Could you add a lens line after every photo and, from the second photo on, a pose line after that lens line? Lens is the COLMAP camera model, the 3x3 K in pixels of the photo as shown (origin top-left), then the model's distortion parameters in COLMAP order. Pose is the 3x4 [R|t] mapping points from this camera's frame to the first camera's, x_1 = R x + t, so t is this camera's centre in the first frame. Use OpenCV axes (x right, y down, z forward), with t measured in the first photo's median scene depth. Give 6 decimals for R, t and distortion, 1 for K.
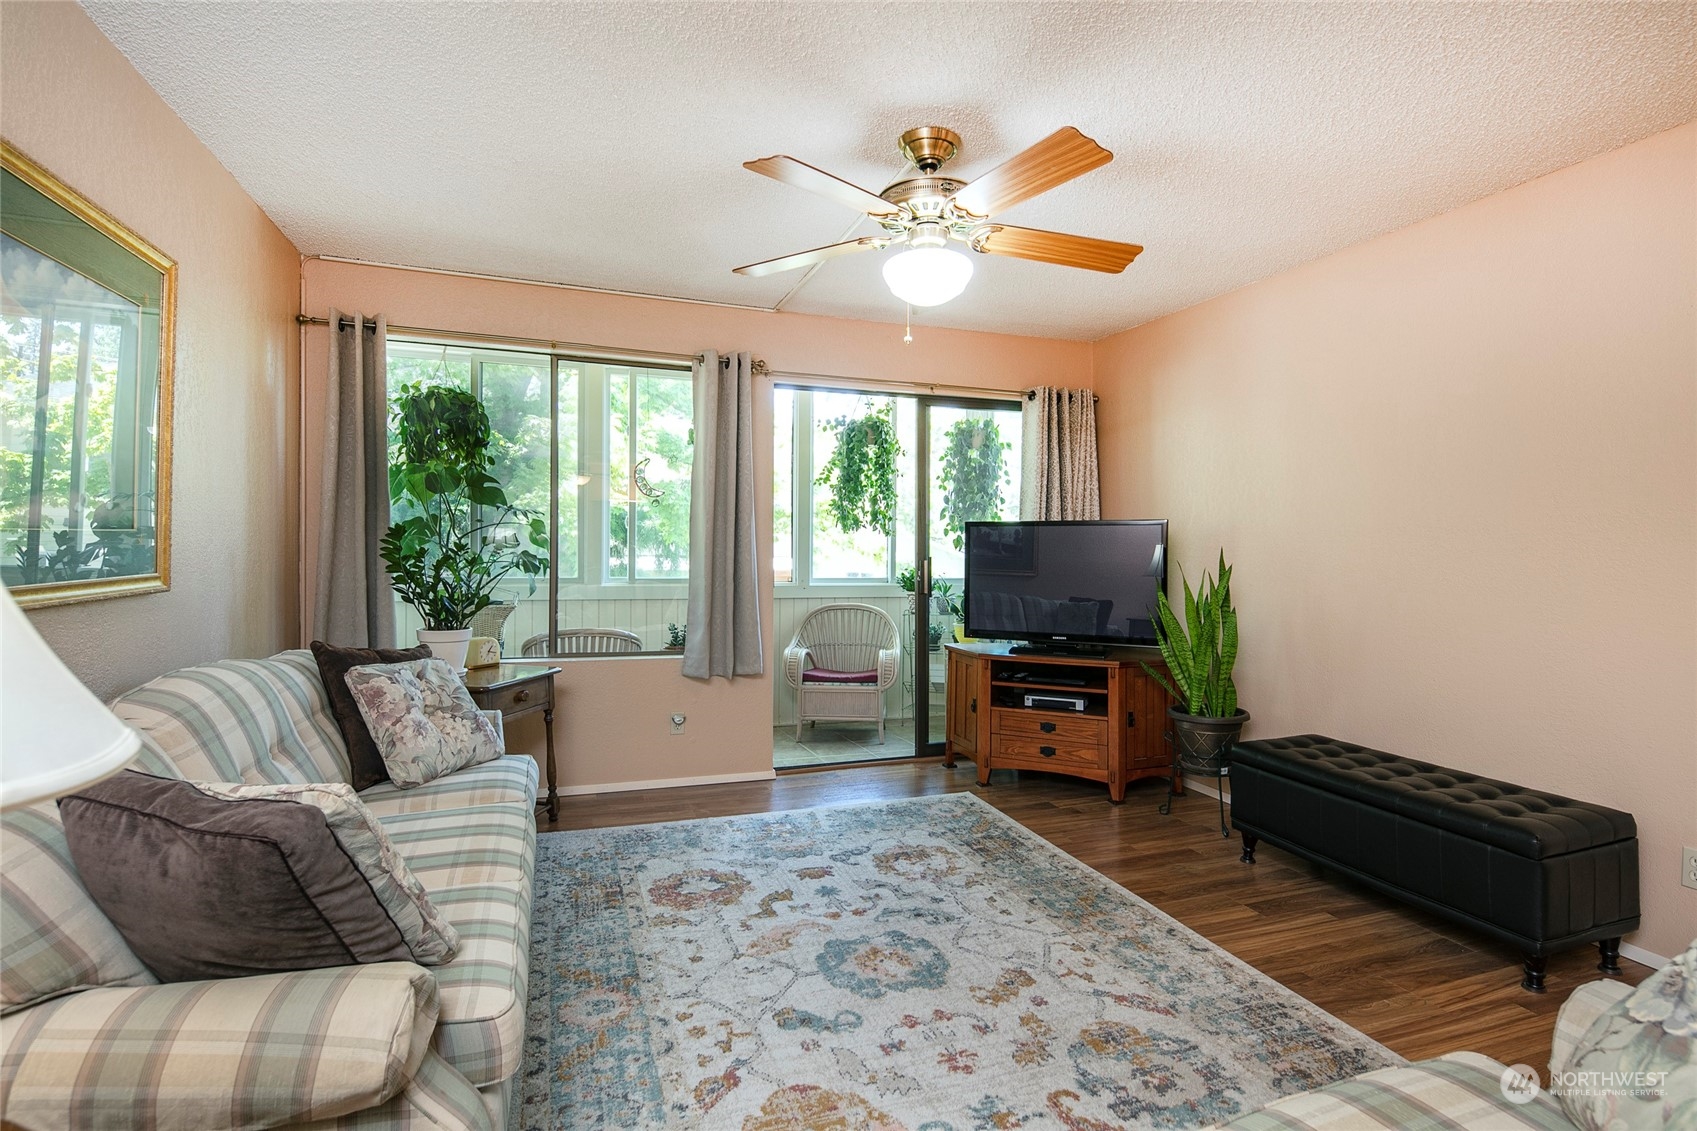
lens RADIAL K [[829.2, 0, 846.1], [0, 829.2, 535.5], [0, 0, 1]] dist [0.000736, -0.001686]
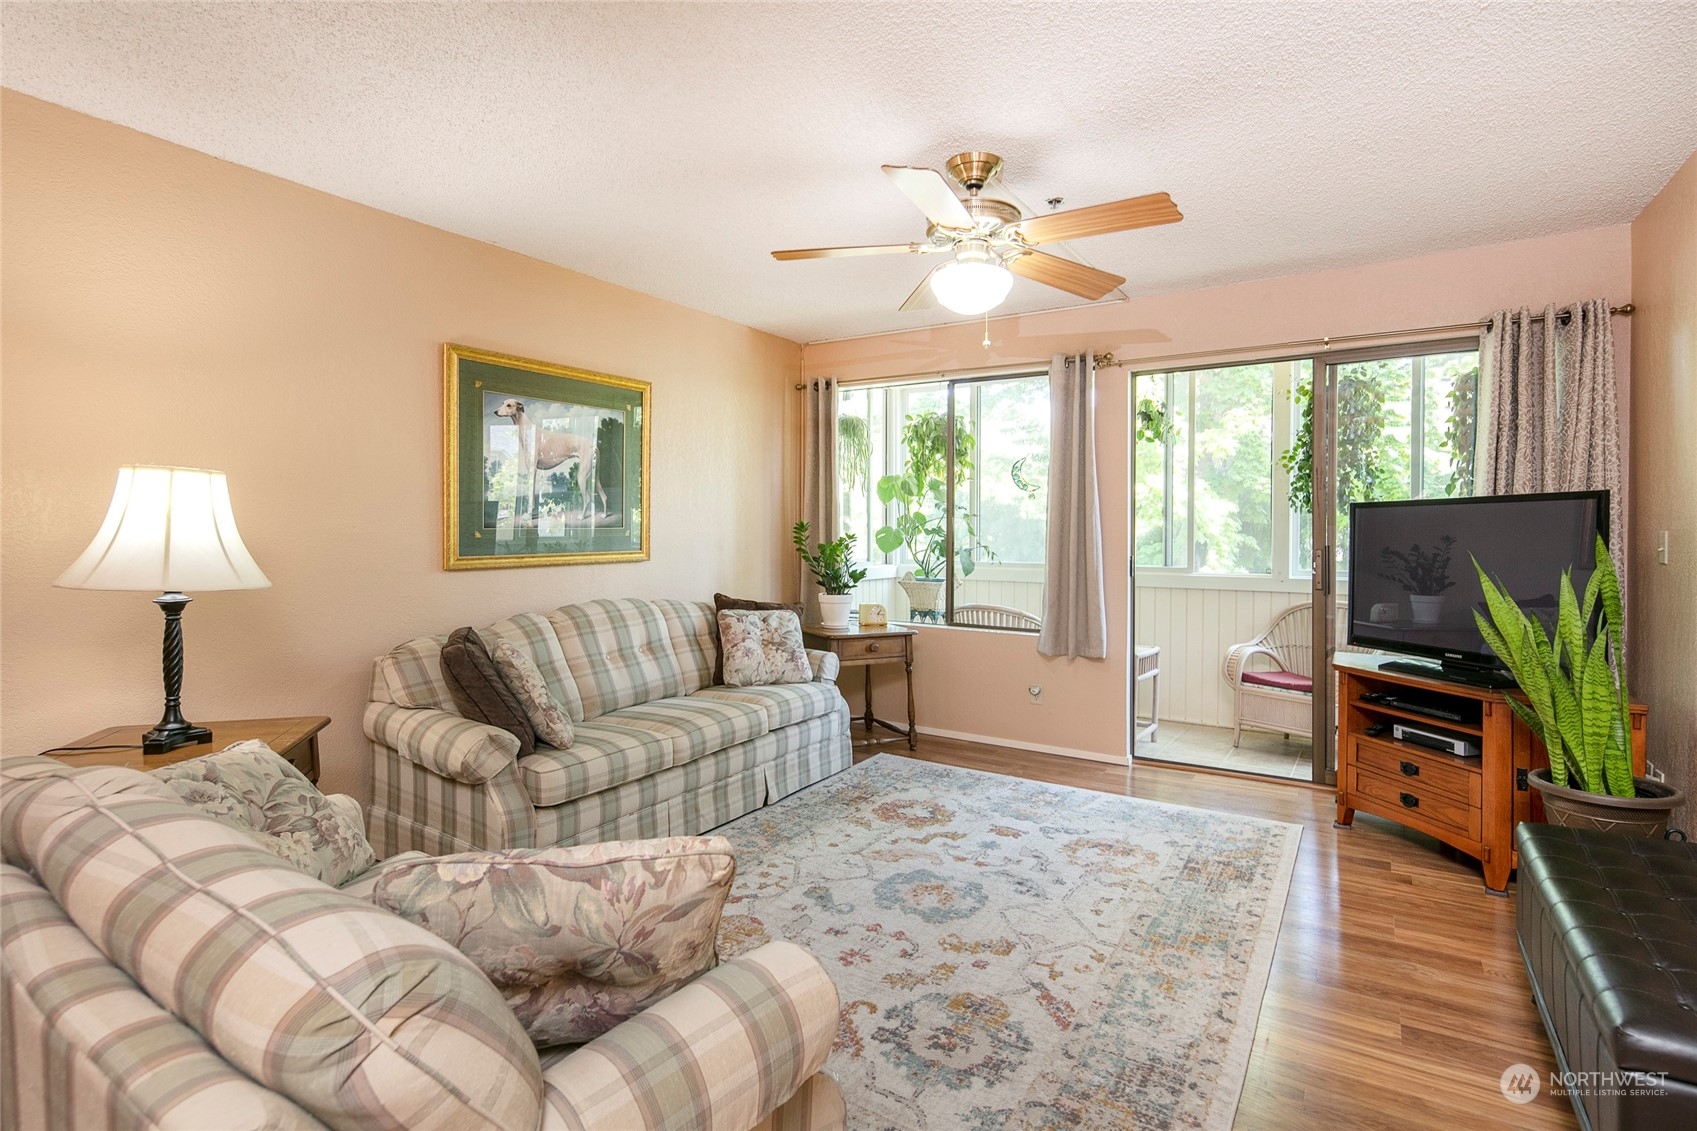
lens RADIAL K [[829.2, 0, 846.1], [0, 829.2, 535.5], [0, 0, 1]] dist [0.000736, -0.001686]
pose [[0.611534, -0.005398, -0.791200, 0.731658], [0.013485, 0.999903, 0.003600, 0.009179], [0.791103, -0.012871, 0.611547, 0.174614]]
